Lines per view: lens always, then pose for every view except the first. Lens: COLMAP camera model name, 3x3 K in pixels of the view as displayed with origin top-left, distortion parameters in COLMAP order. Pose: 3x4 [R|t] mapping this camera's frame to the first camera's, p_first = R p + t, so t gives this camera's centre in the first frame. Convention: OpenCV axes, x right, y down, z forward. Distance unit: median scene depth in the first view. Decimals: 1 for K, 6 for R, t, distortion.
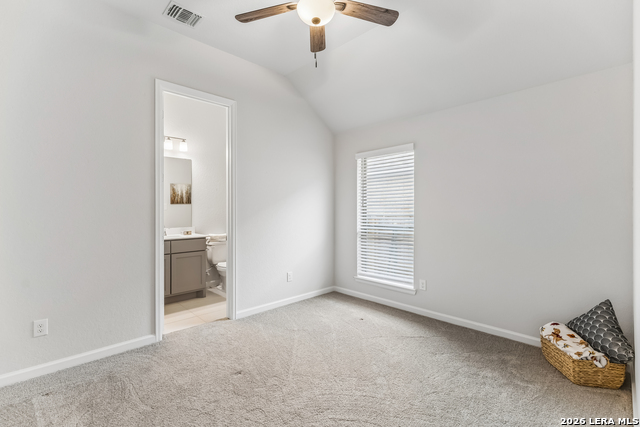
lens RADIAL K [[291.8, 0, 318.4], [0, 291.8, 212.6], [0, 0, 1]] dist [0.001491, 0.001330]
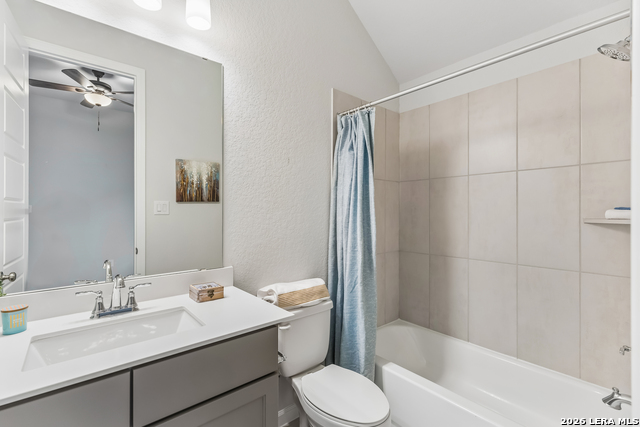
lens RADIAL K [[291.8, 0, 322.3], [0, 291.8, 215.8], [0, 0, 1]] dist [0.001491, 0.001330]
pose [[0.998137, -0.000368, -0.061015, -0.241026], [0.000145, 0.999993, -0.003649, -0.005659], [0.061016, 0.003633, 0.998130, 0.540219]]
